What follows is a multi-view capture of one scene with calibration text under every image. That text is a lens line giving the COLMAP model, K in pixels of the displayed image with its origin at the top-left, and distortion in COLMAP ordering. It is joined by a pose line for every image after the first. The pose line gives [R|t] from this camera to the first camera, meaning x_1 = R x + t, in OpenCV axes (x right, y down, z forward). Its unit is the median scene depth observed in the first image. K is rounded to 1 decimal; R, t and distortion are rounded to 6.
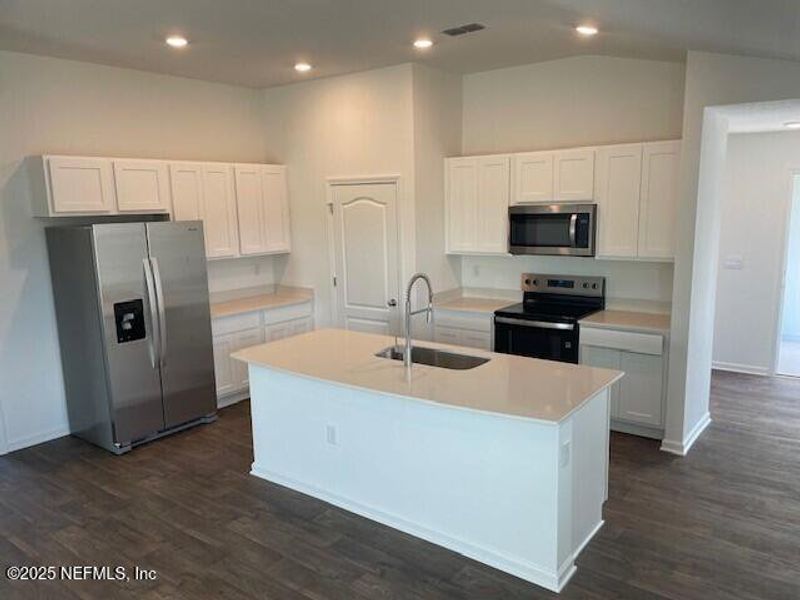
lens RADIAL K [[619.5, 0, 399.3], [0, 619.5, 315.7], [0, 0, 1]] dist [0.068352, -0.108553]
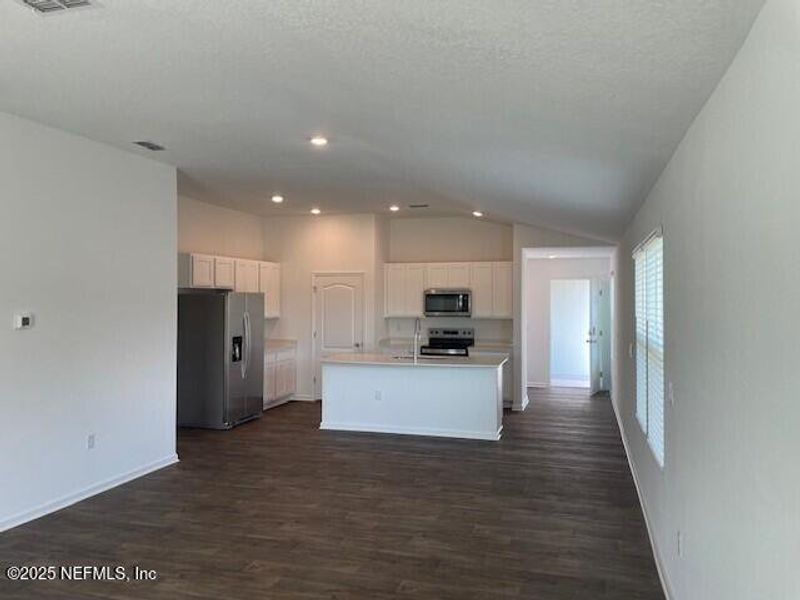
lens RADIAL K [[590.8, 0, 400.0], [0, 590.8, 300.0], [0, 0, 1]] dist [0.001772, -0.000015]
pose [[0.934370, 0.022095, 0.355618, -0.528641], [0.042296, 0.984140, -0.172278, 0.155554], [-0.353784, 0.176012, 0.918617, -0.598114]]
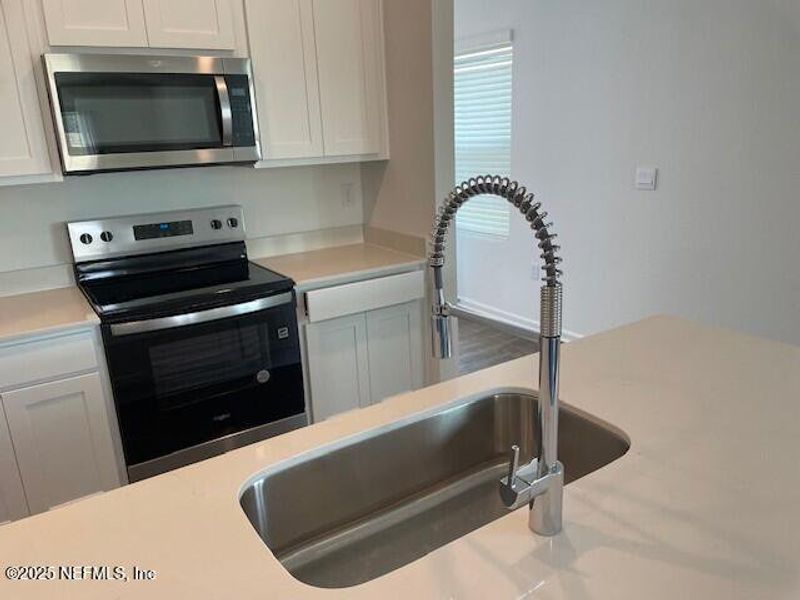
lens RADIAL K [[619.5, 0, 399.3], [0, 619.5, 315.7], [0, 0, 1]] dist [0.068352, -0.108553]
pose [[0.305288, -0.266997, 0.914063, -0.169561], [0.198735, 0.956616, 0.213051, -0.057067], [-0.931291, 0.116615, 0.345105, 0.685479]]
